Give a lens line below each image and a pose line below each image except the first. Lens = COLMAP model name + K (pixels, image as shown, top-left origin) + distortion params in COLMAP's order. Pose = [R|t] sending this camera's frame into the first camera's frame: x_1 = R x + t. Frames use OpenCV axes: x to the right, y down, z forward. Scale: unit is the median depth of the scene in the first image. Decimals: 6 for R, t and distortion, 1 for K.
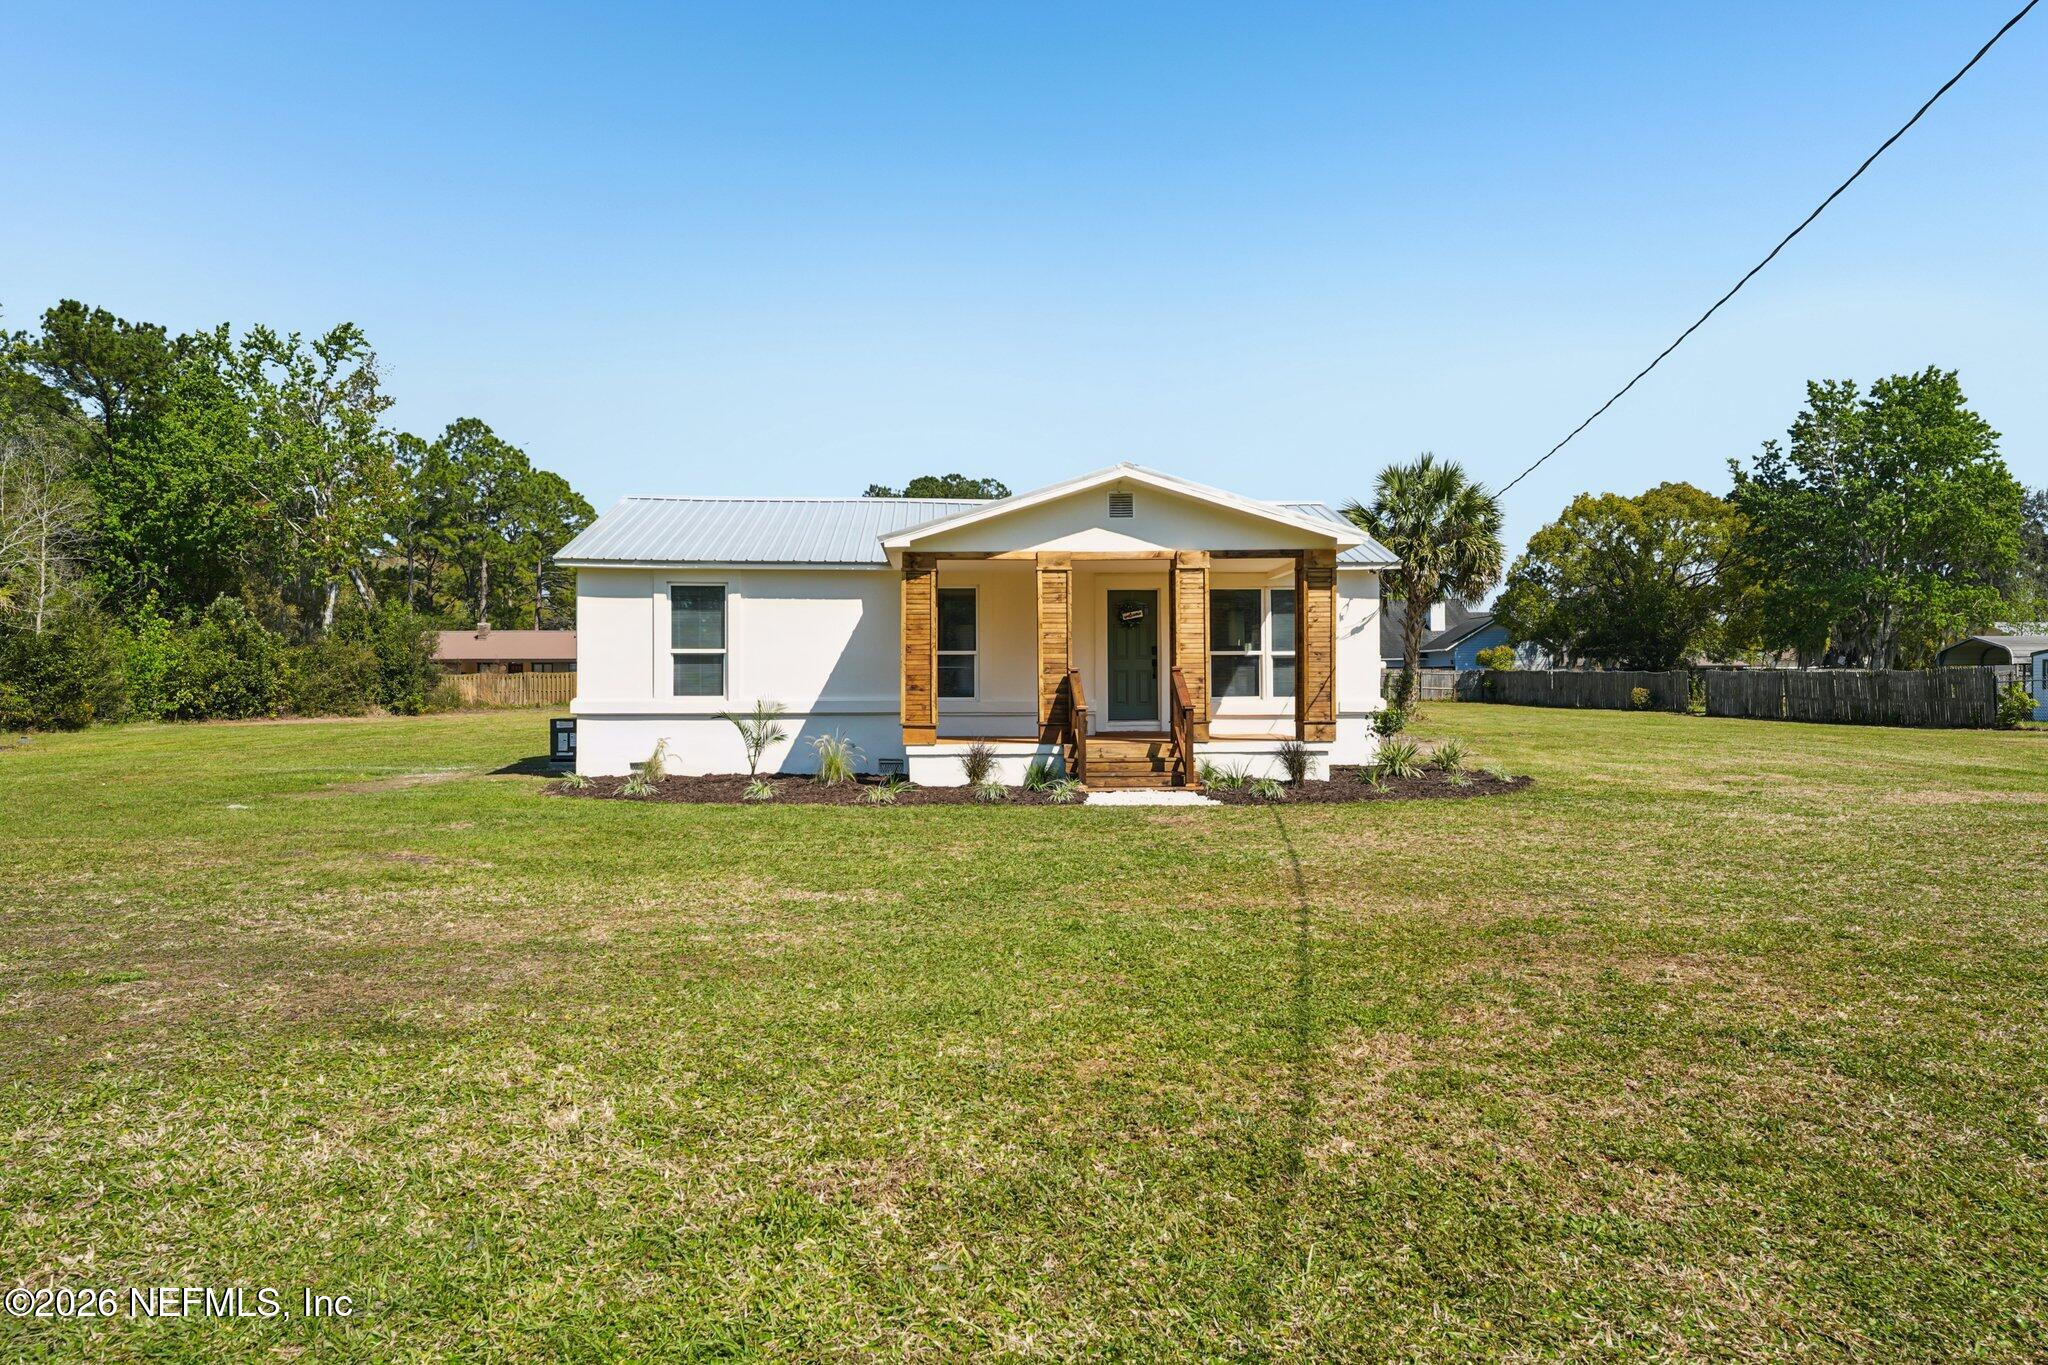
lens RADIAL K [[1321.0, 0, 1024.0], [0, 1321.0, 682.5], [0, 0, 1]] dist [0.026186, 0.000630]
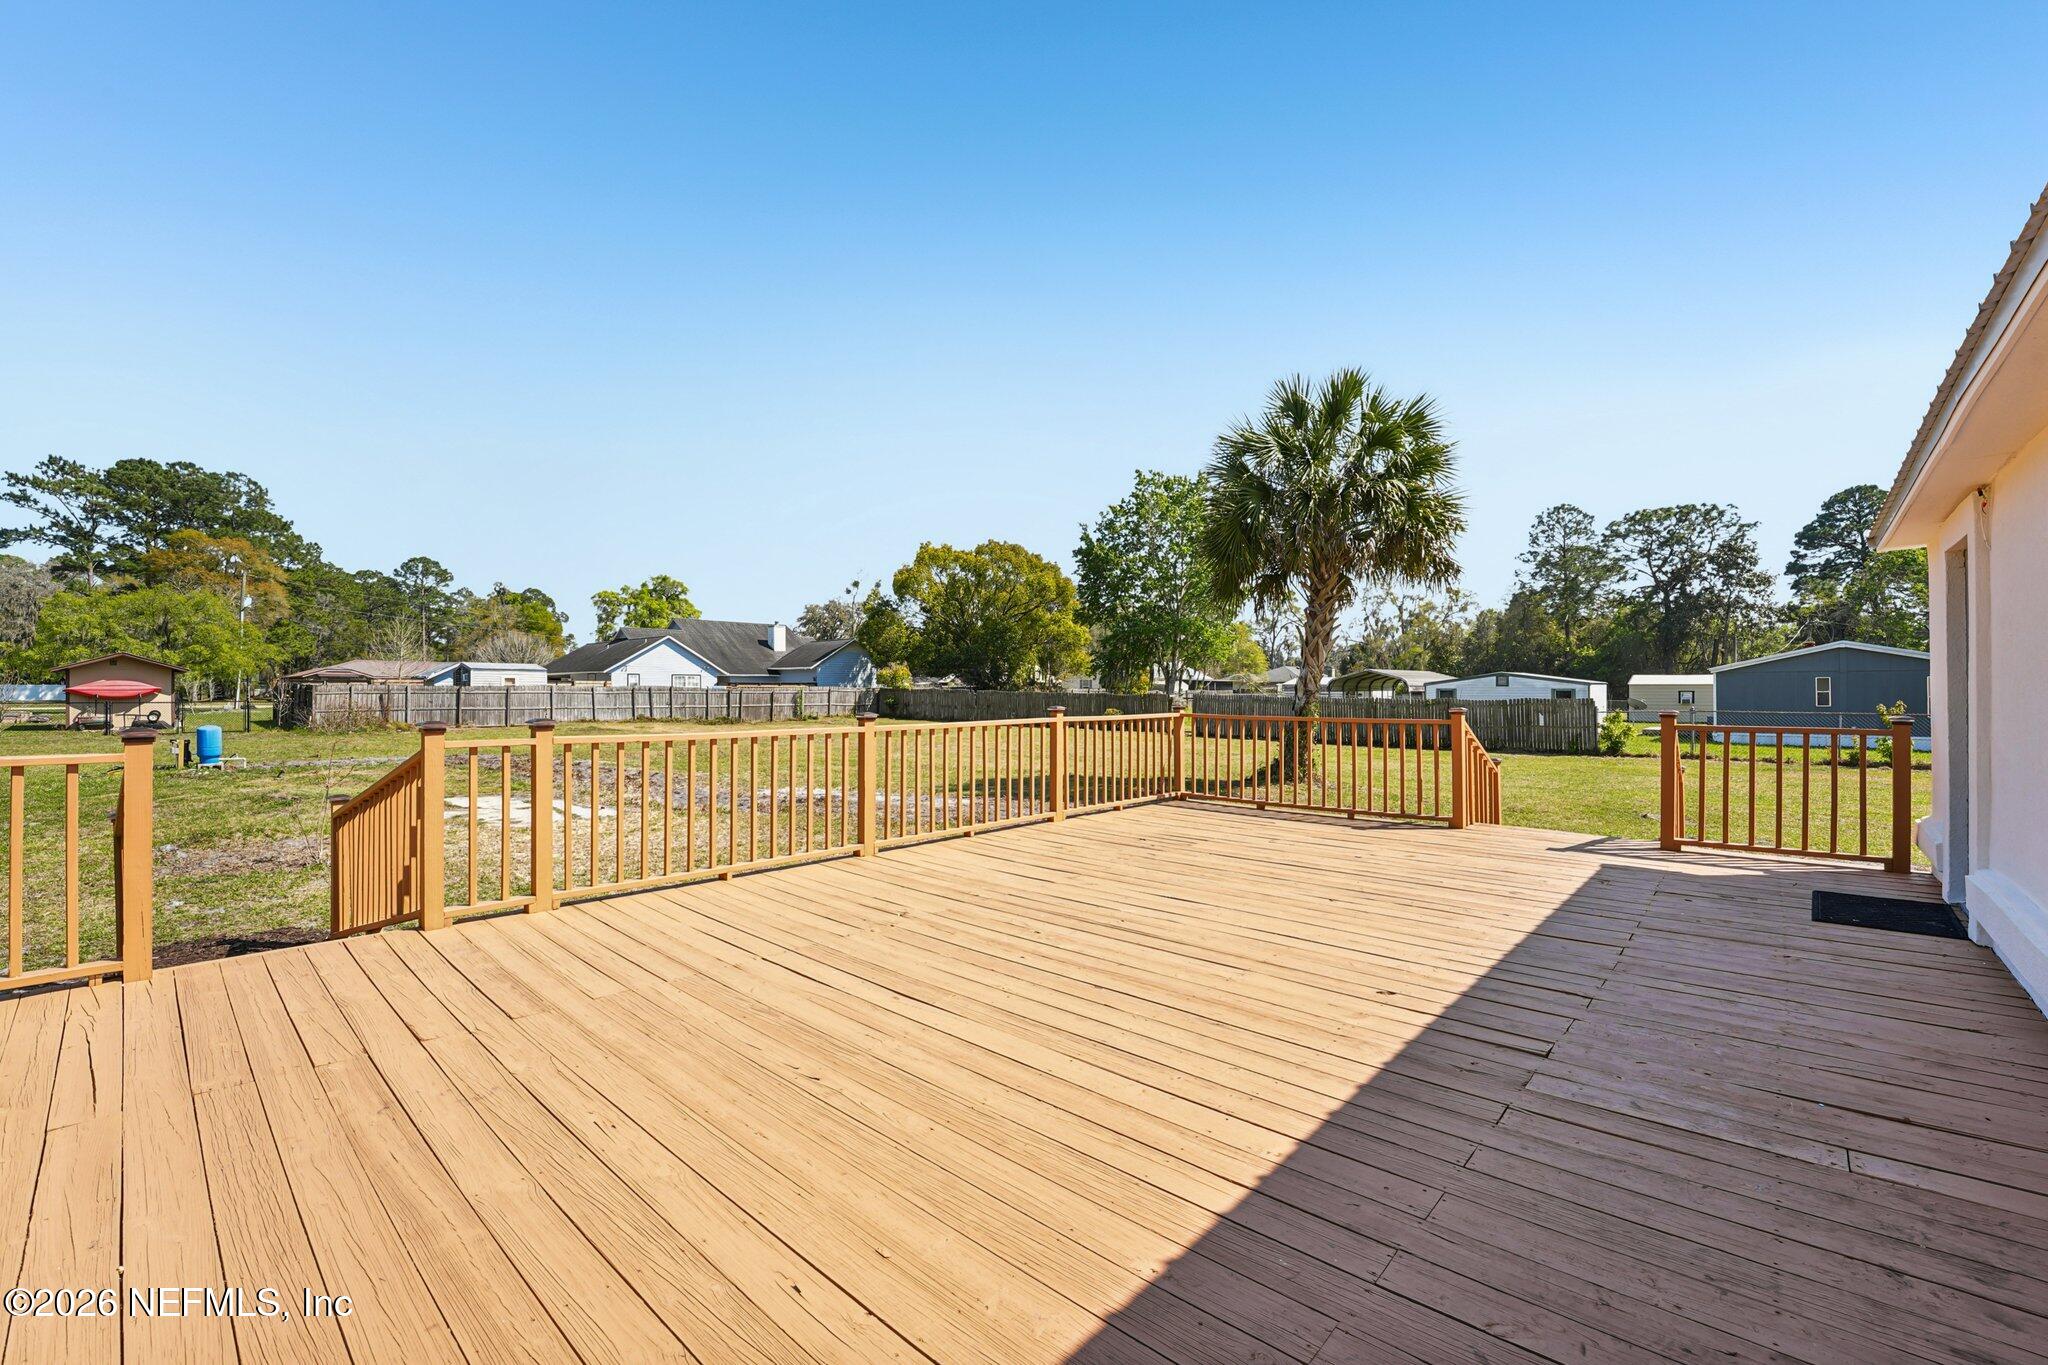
lens RADIAL K [[849.2, 0, 1024.0], [0, 849.2, 682.5], [0, 0, 1]] dist [-0.022068, 0.000344]
pose [[0.725877, 0.011914, 0.687722, -0.196452], [-0.006899, 0.999926, -0.010040, -0.028318], [-0.687790, 0.002543, 0.725905, 1.503051]]
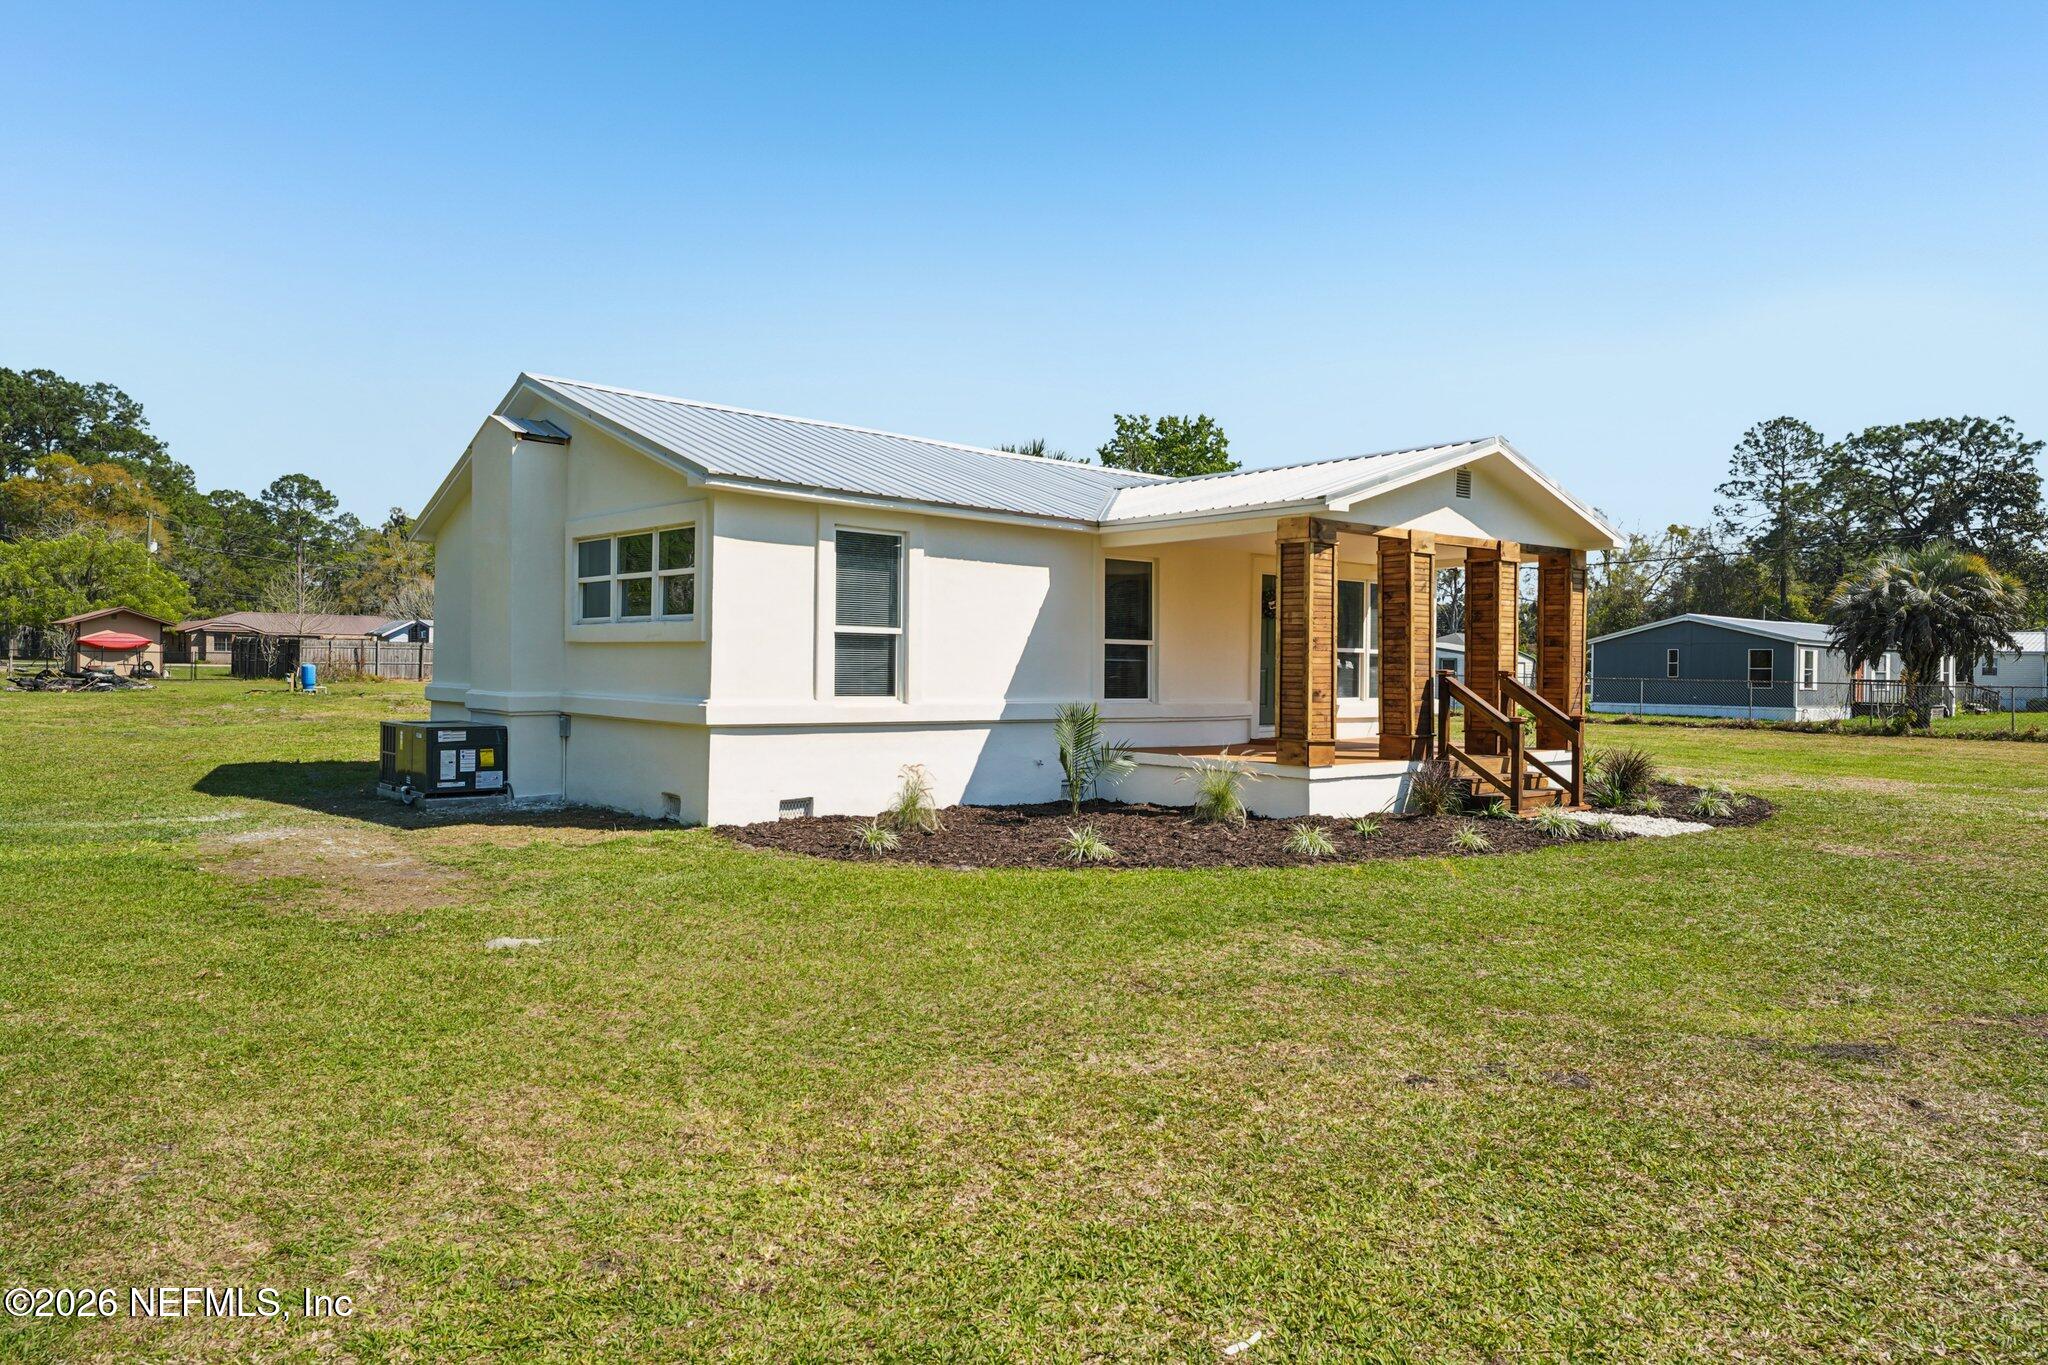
lens RADIAL K [[1321.0, 0, 1024.0], [0, 1321.0, 682.5], [0, 0, 1]] dist [0.026186, 0.000630]
pose [[0.791781, 0.008241, 0.610749, -0.594045], [-0.020739, 0.999695, 0.013397, -0.007758], [-0.610452, -0.023273, 0.791711, 0.417838]]
